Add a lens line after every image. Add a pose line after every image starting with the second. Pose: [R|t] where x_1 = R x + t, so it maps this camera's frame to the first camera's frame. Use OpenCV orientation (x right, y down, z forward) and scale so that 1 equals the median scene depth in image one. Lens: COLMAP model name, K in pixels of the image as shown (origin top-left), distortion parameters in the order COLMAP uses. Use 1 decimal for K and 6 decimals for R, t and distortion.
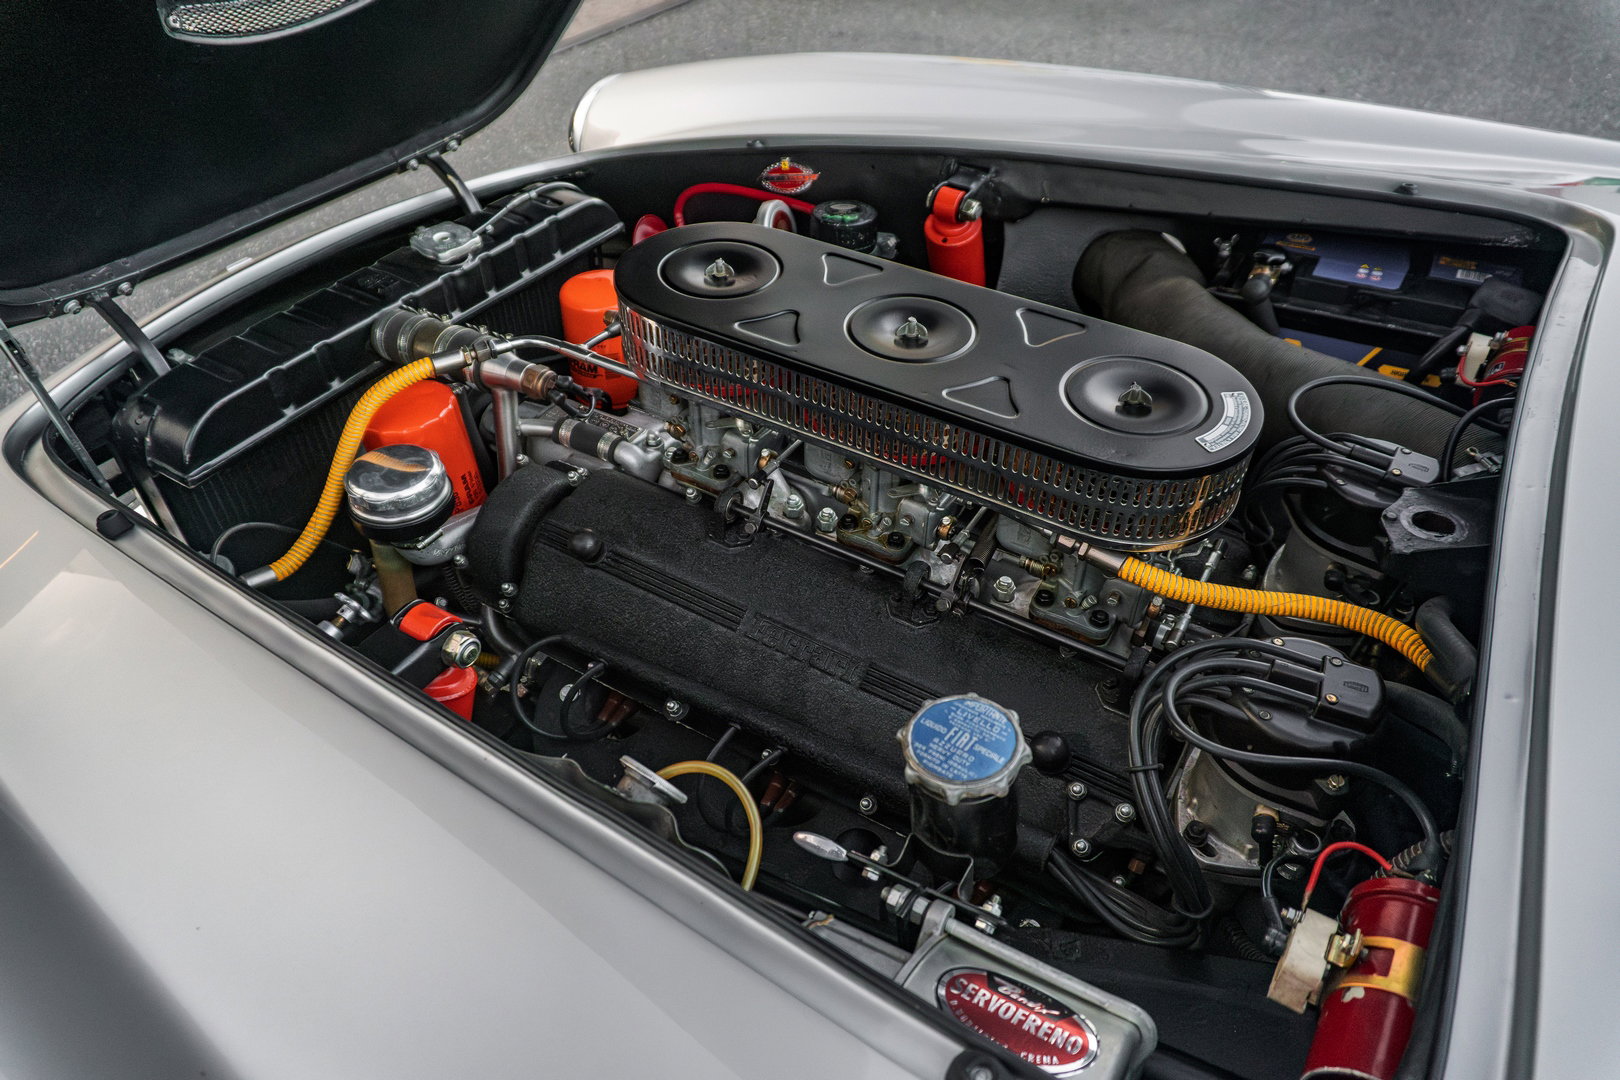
lens RADIAL K [[1077.0, 0, 816.6], [0, 1077.0, 540.5], [0, 0, 1]] dist [-0.020430, 0.001206]
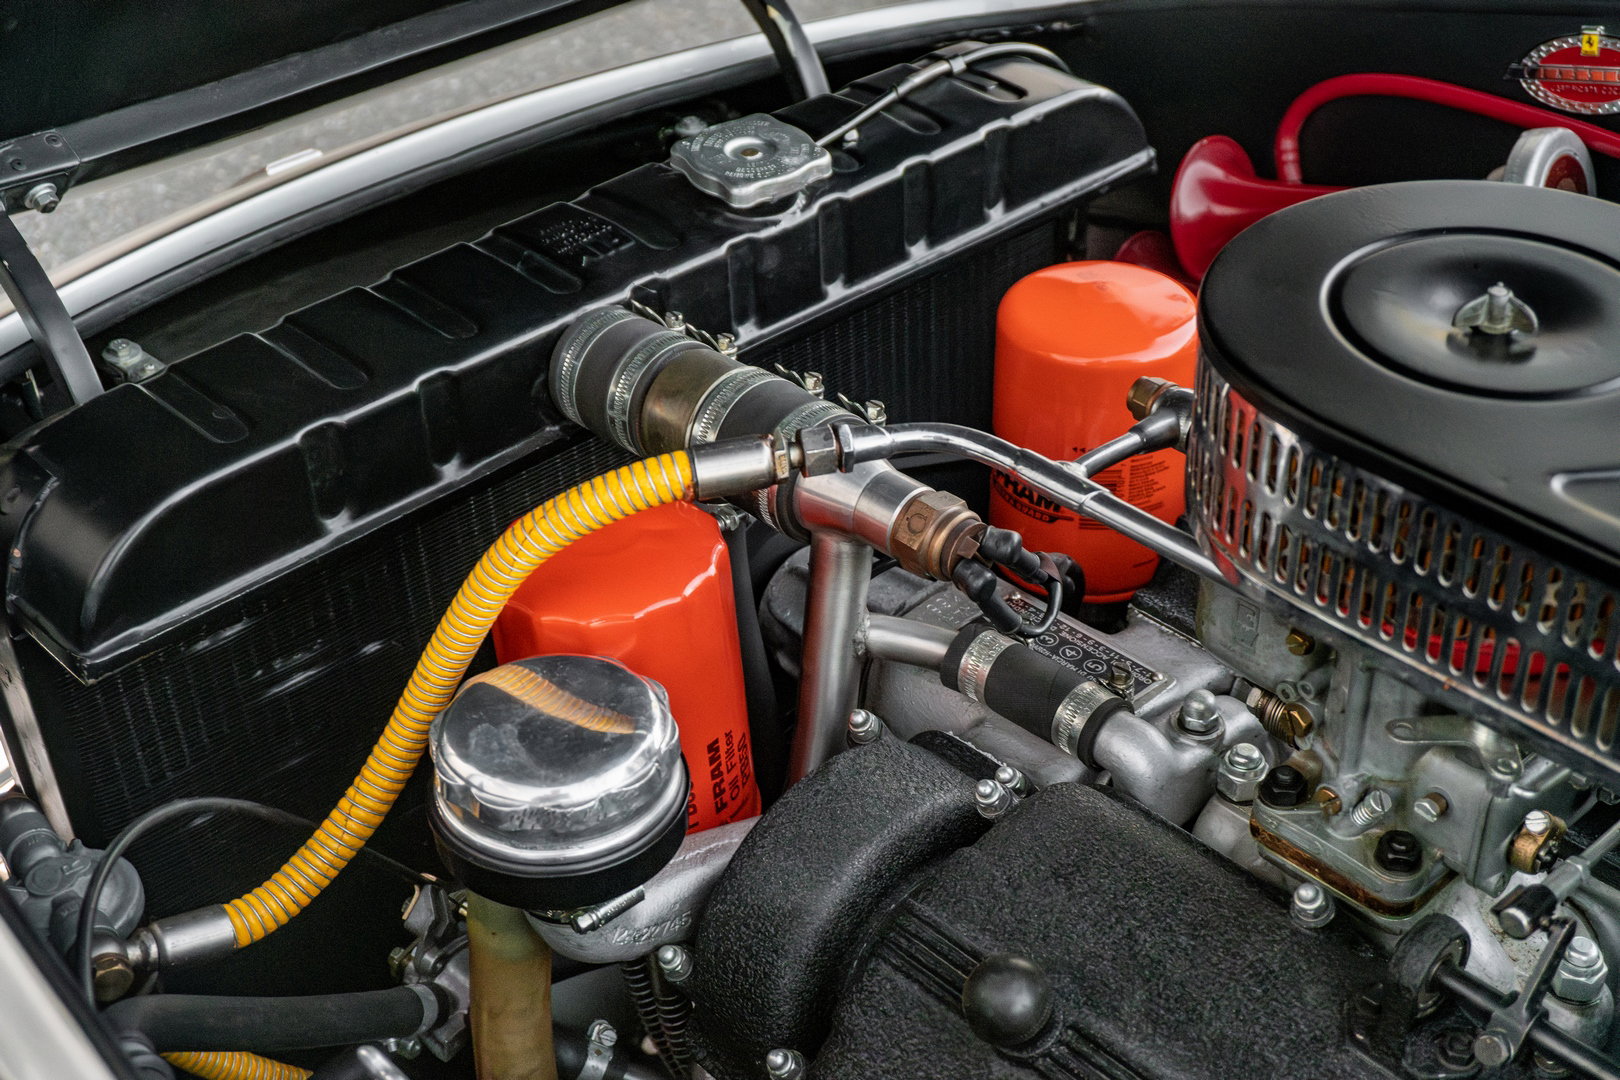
lens RADIAL K [[2214.5, 0, 808.4], [0, 2214.5, 540.8], [0, 0, 1]] dist [0.015035, 0.000000]
pose [[0.961063, 0.129887, -0.243900, -0.104204], [-0.155343, 0.983921, -0.088132, -0.065841], [0.228531, 0.122588, 0.965788, 0.208673]]
